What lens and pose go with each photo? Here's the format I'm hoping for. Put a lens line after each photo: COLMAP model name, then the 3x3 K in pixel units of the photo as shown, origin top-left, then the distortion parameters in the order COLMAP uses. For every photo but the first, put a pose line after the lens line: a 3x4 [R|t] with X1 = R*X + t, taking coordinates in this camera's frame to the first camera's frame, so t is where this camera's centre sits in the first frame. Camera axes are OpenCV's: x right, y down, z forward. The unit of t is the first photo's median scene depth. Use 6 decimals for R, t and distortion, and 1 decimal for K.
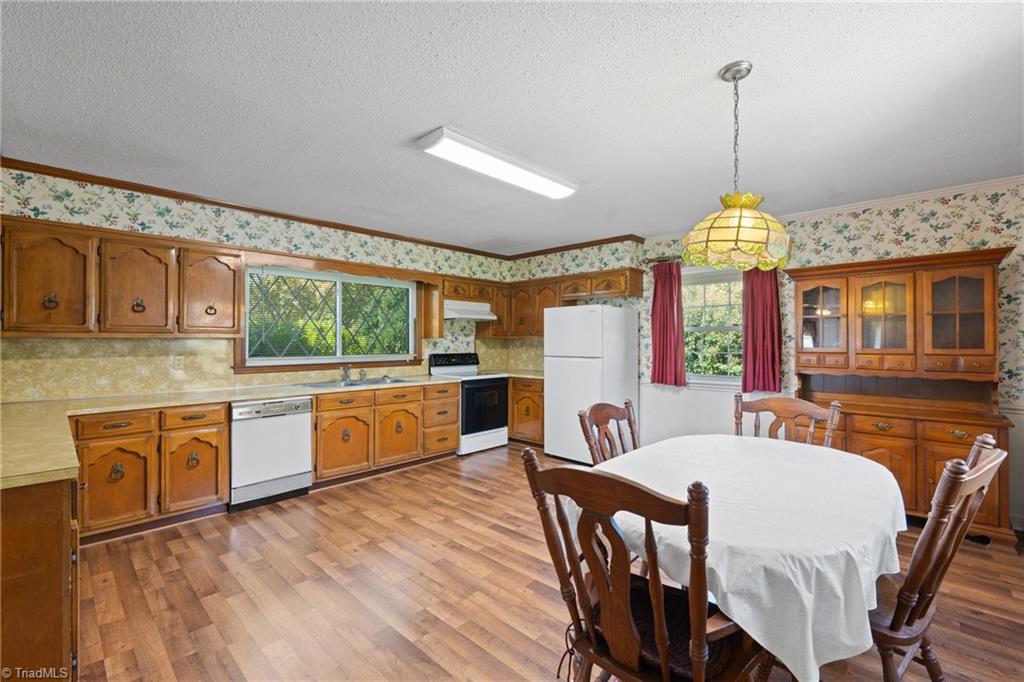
lens RADIAL K [[447.3, 0, 512.0], [0, 447.3, 341.0], [0, 0, 1]] dist [0.000194, 0.000149]
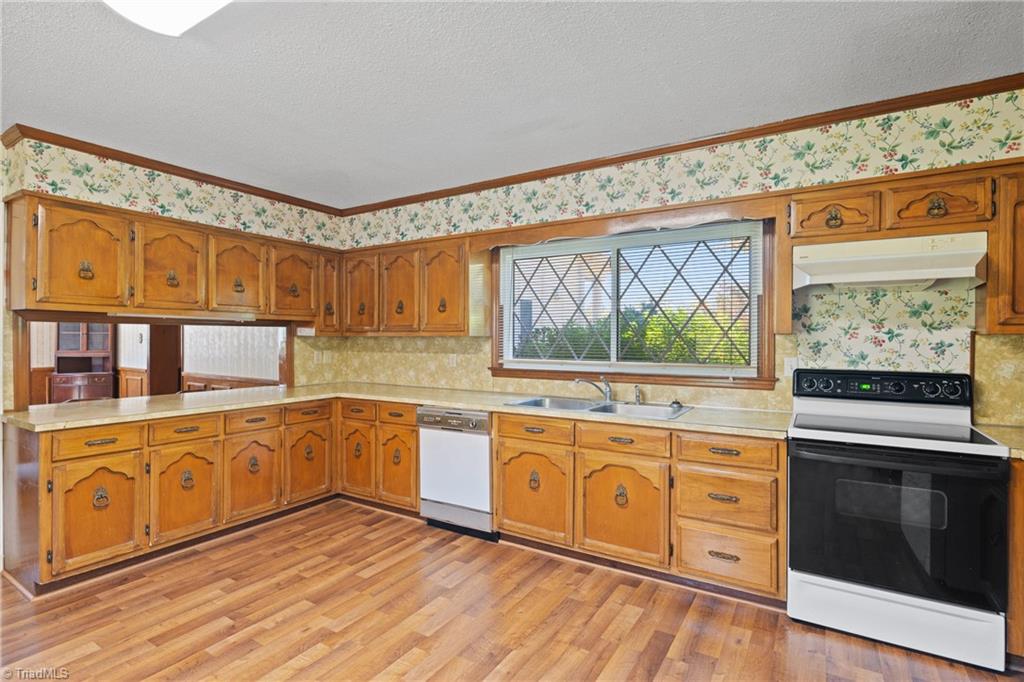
lens RADIAL K [[497.7, 0, 512.0], [0, 497.7, 341.0], [0, 0, 1]] dist [-0.002928, -0.000189]
pose [[0.203549, 0.008201, -0.979030, 0.358418], [-0.000638, 0.999966, 0.008244, -0.004679], [0.979065, -0.001054, 0.203547, 0.829180]]
